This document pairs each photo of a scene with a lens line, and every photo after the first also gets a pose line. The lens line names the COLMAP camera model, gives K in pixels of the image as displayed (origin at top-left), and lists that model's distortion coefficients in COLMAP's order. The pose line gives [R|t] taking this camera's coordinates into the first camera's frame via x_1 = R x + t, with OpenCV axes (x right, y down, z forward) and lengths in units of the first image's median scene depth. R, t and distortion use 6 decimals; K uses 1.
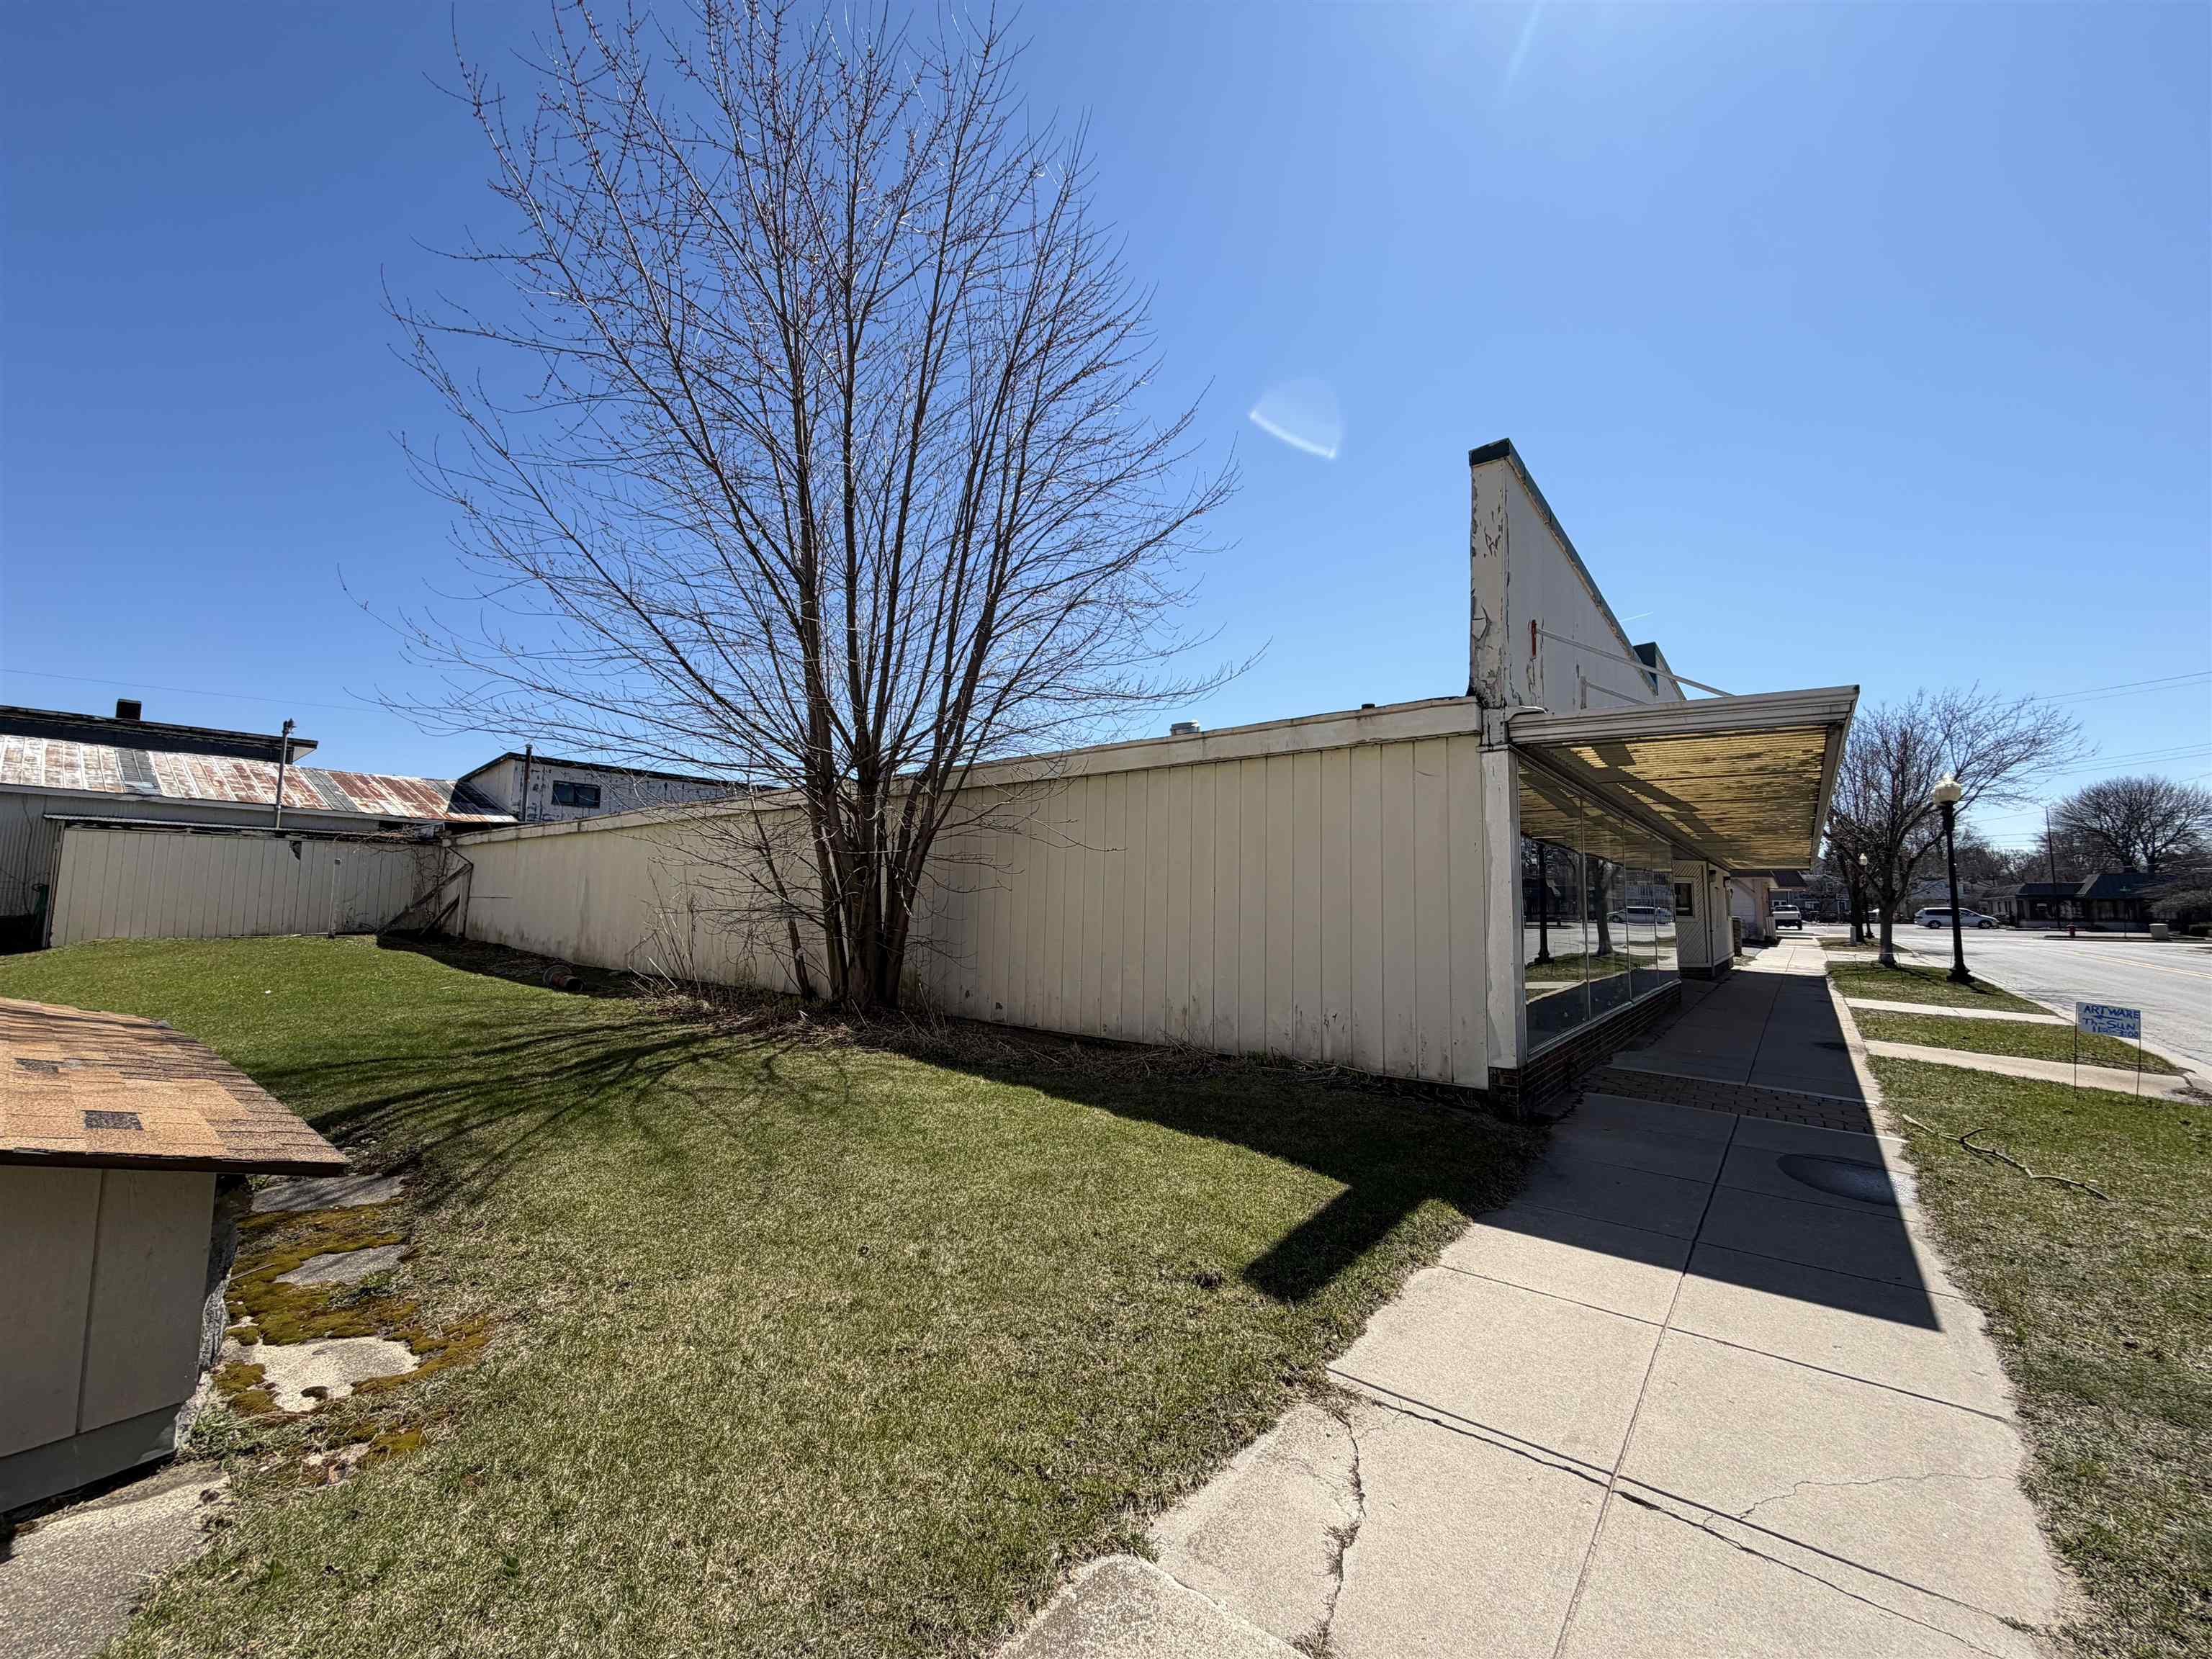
lens RADIAL K [[878.9, 0, 1101.5], [0, 878.9, 828.3], [0, 0, 1]] dist [-0.001255, -0.000081]
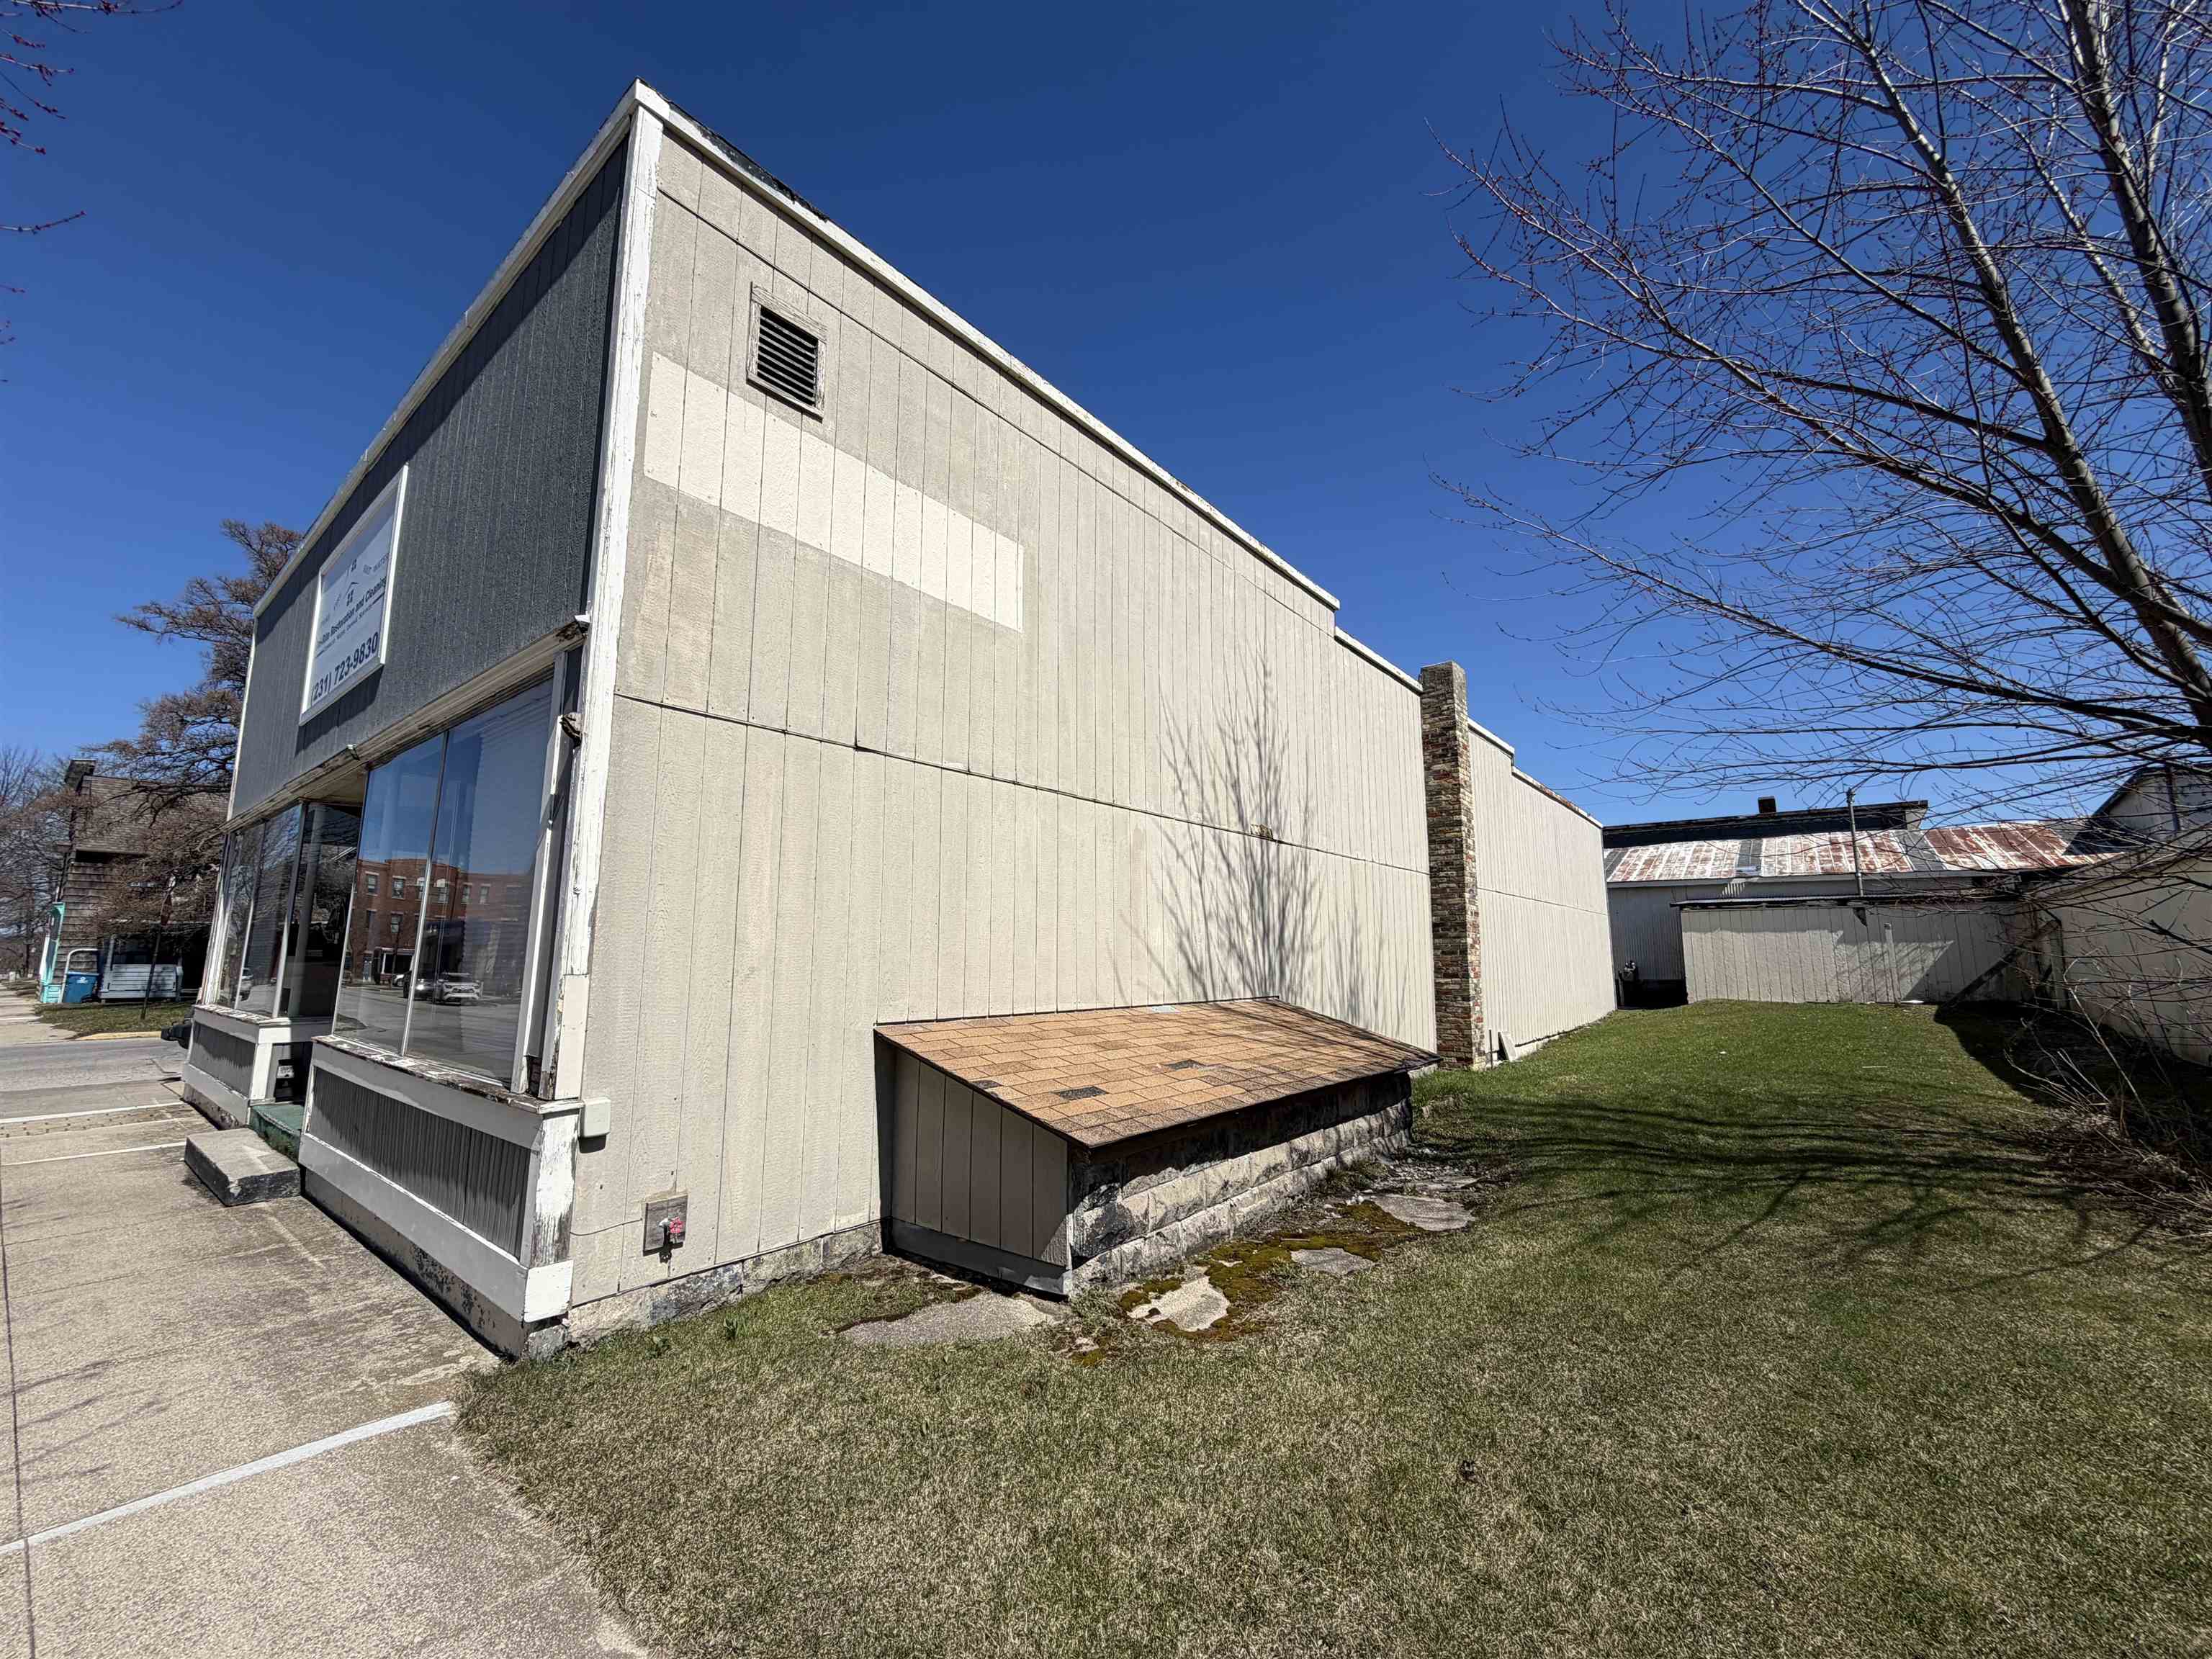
lens RADIAL K [[878.9, 0, 1094.7], [0, 878.9, 827.2], [0, 0, 1]] dist [-0.001255, -0.000081]
pose [[-0.009434, -0.161188, -0.986879, 0.095621], [0.085046, 0.983217, -0.161403, 0.012309], [0.996332, -0.085453, 0.004433, 0.140620]]
